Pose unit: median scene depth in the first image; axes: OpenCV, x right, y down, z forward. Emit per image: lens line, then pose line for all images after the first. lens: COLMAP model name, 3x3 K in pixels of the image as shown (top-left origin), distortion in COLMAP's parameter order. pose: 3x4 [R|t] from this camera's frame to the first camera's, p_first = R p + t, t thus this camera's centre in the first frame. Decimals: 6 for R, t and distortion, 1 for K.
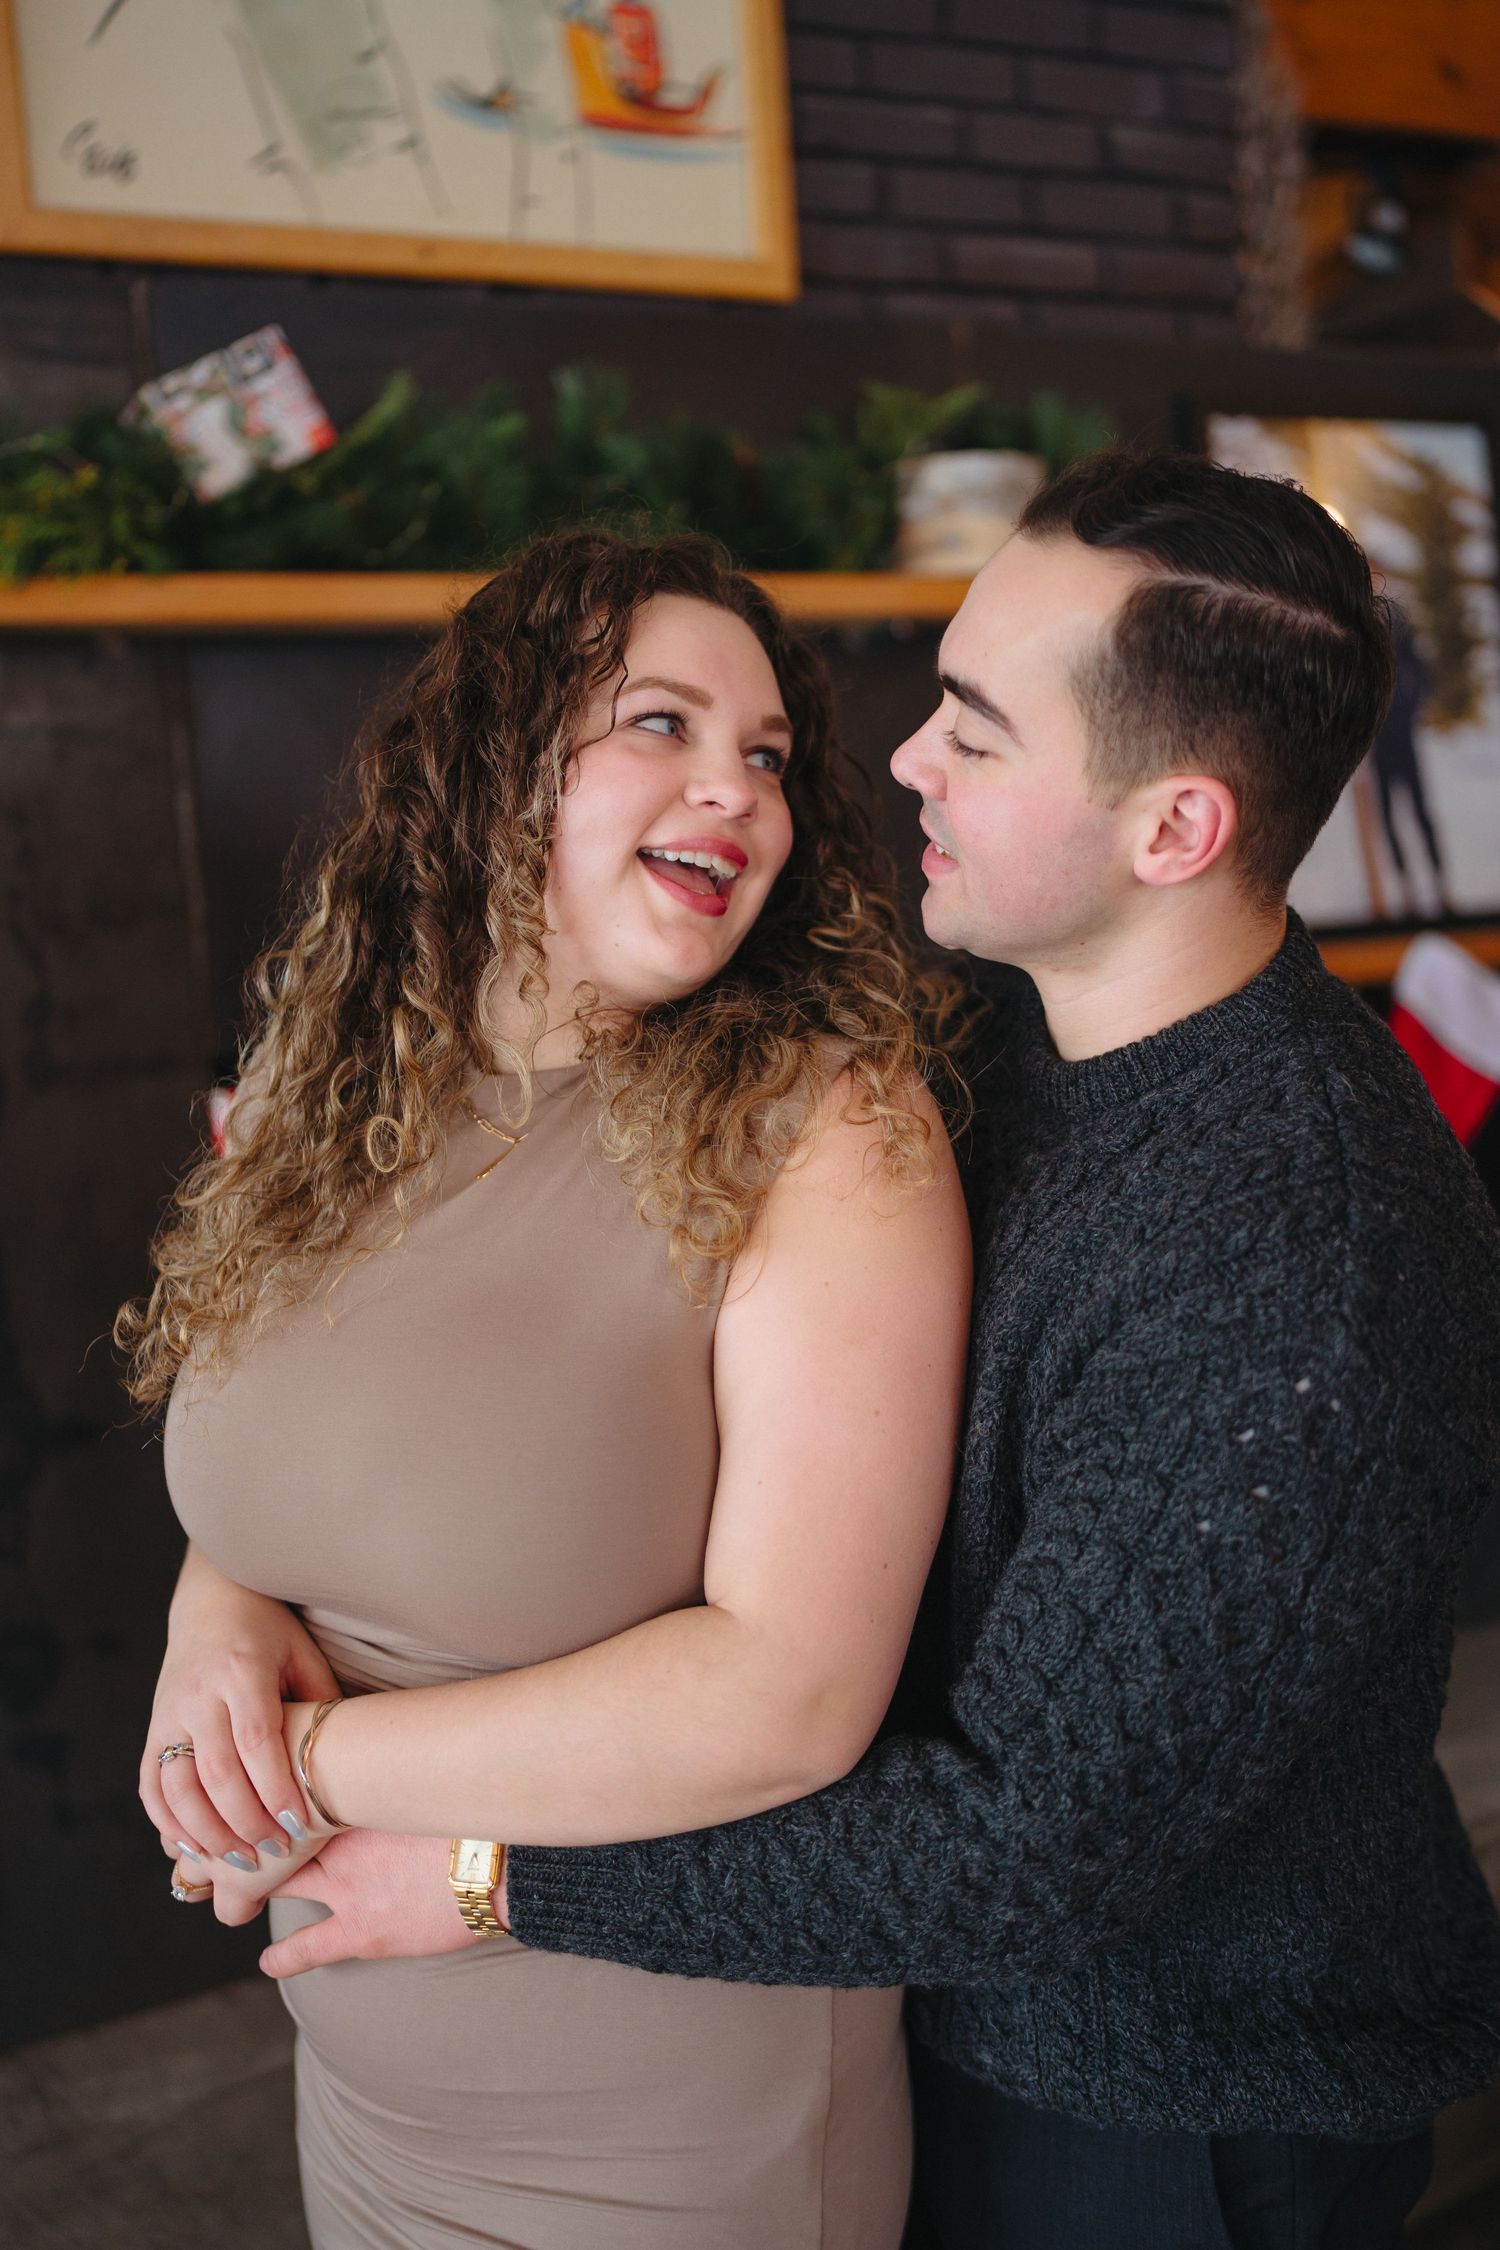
lens RADIAL K [[2231.6, 0, 854.5], [0, 2231.6, 1132.6], [0, 0, 1]] dist [0.003995, 0.012407]
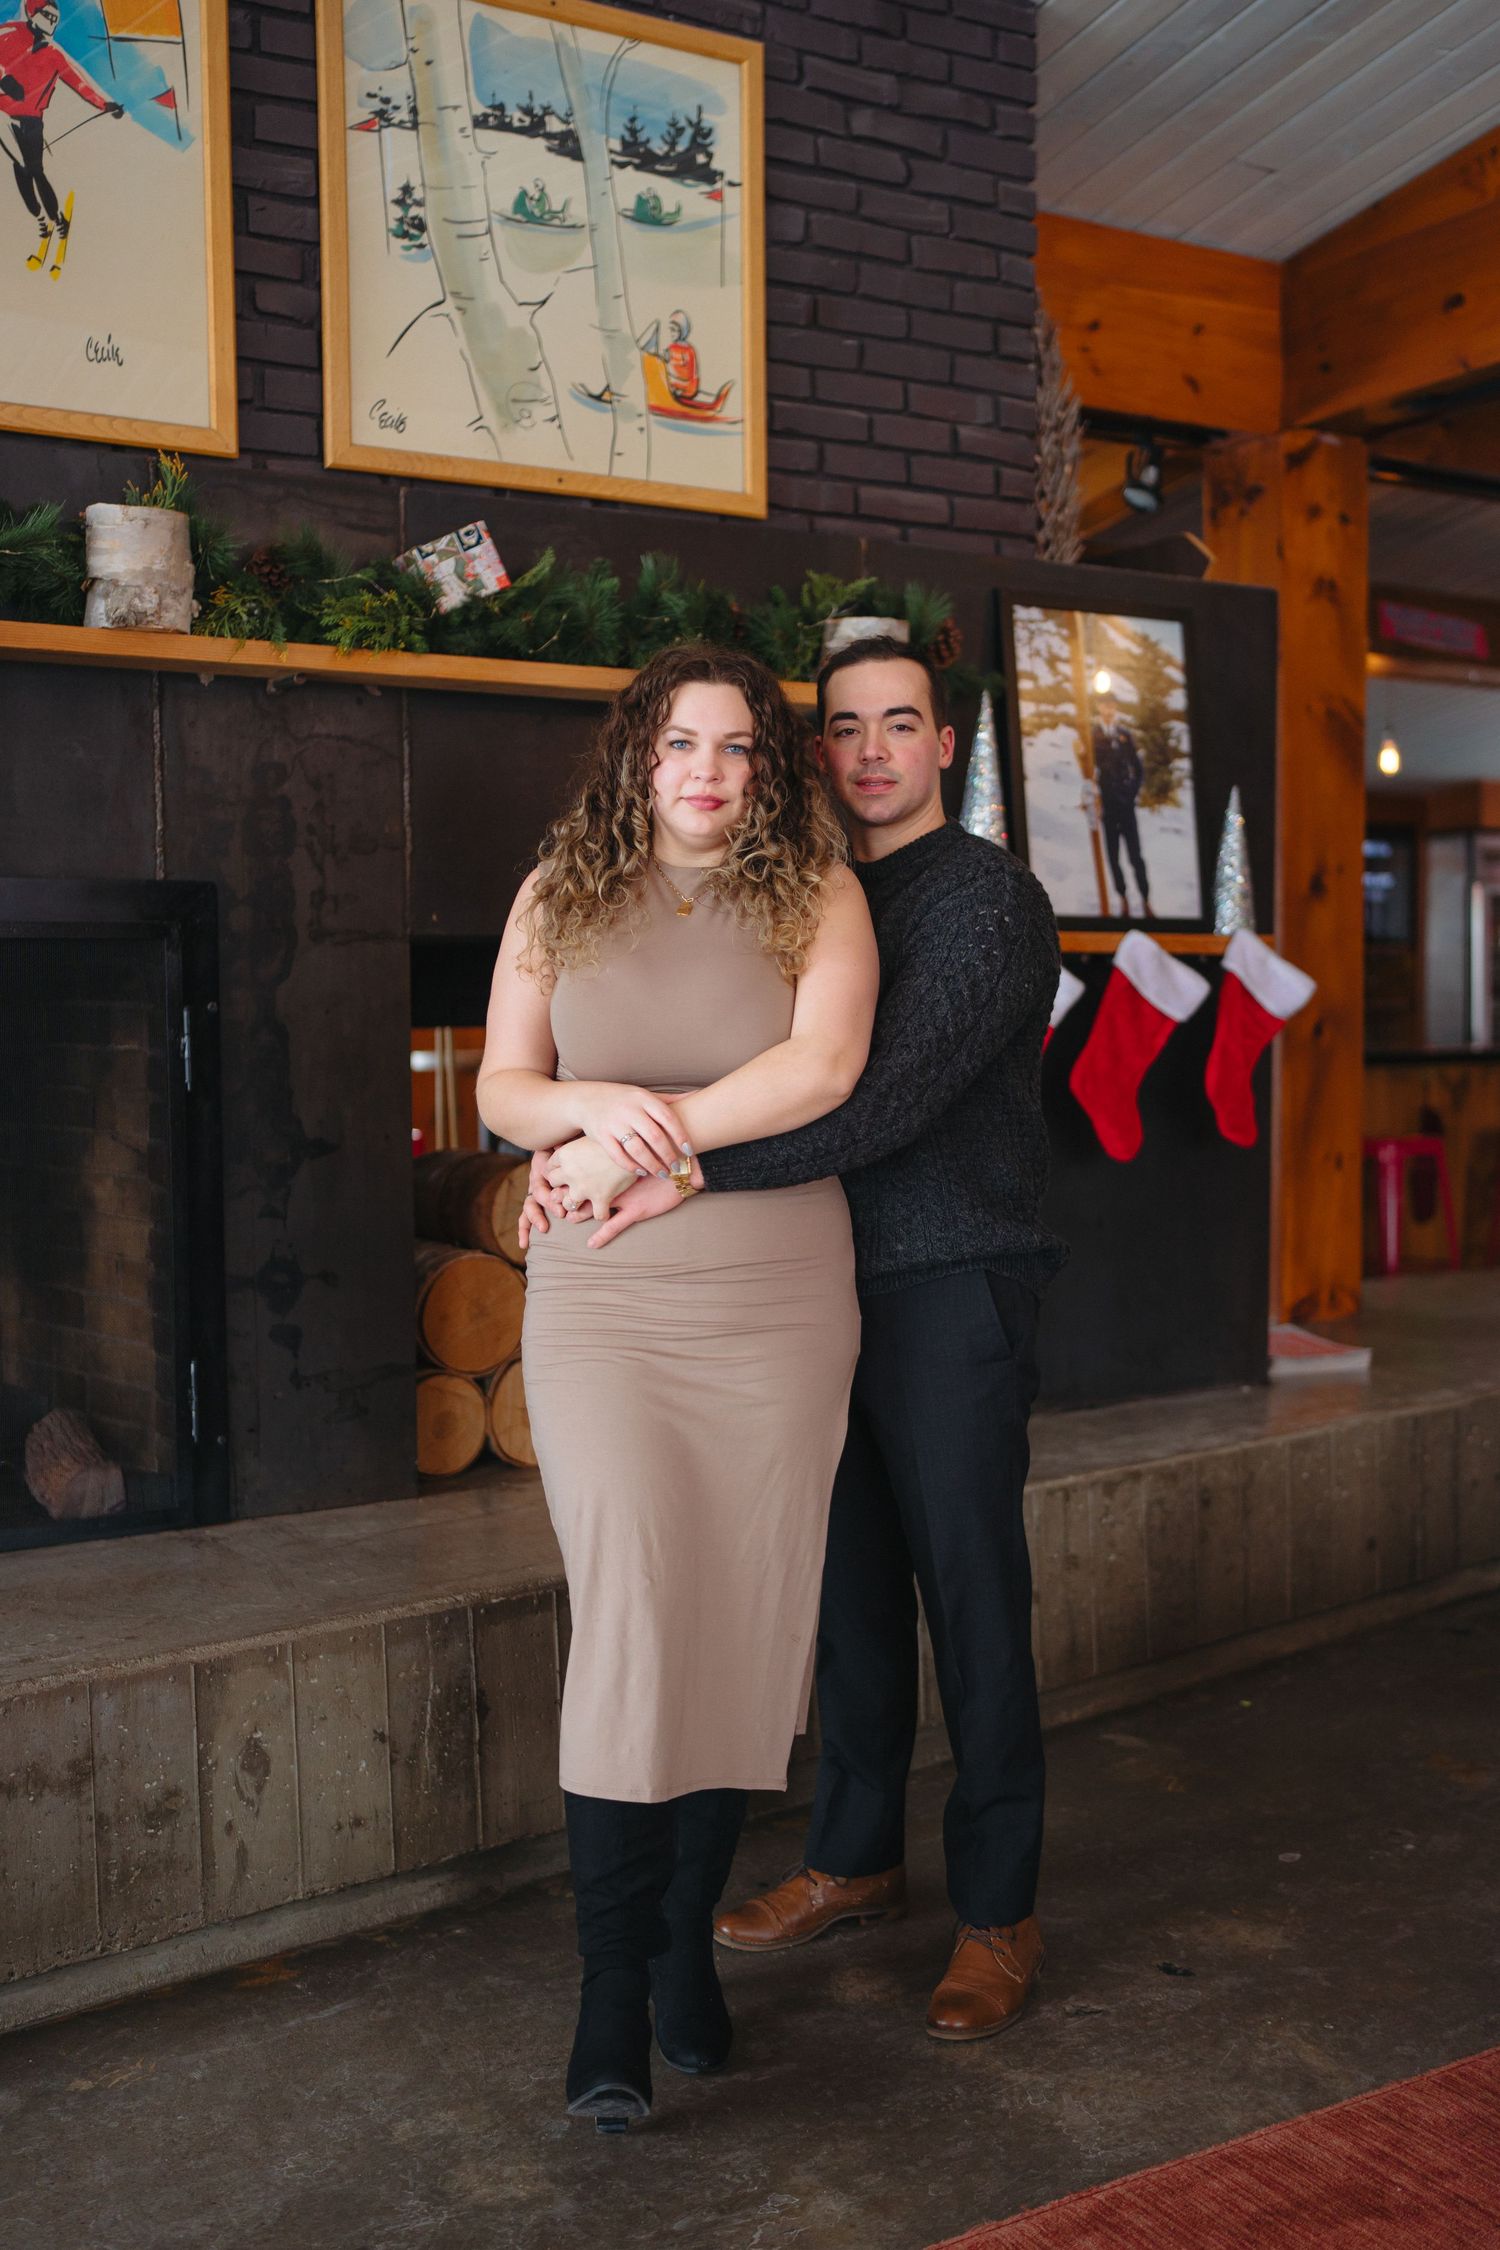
lens RADIAL K [[2160.9, 0, 846.1], [0, 2160.9, 1139.7], [0, 0, 1]] dist [0.006864, 0.006661]
pose [[0.996113, 0.047070, 0.074451, -0.076668], [-0.042633, 0.997281, -0.060108, 0.214395], [-0.077078, 0.056701, 0.995411, -0.682513]]
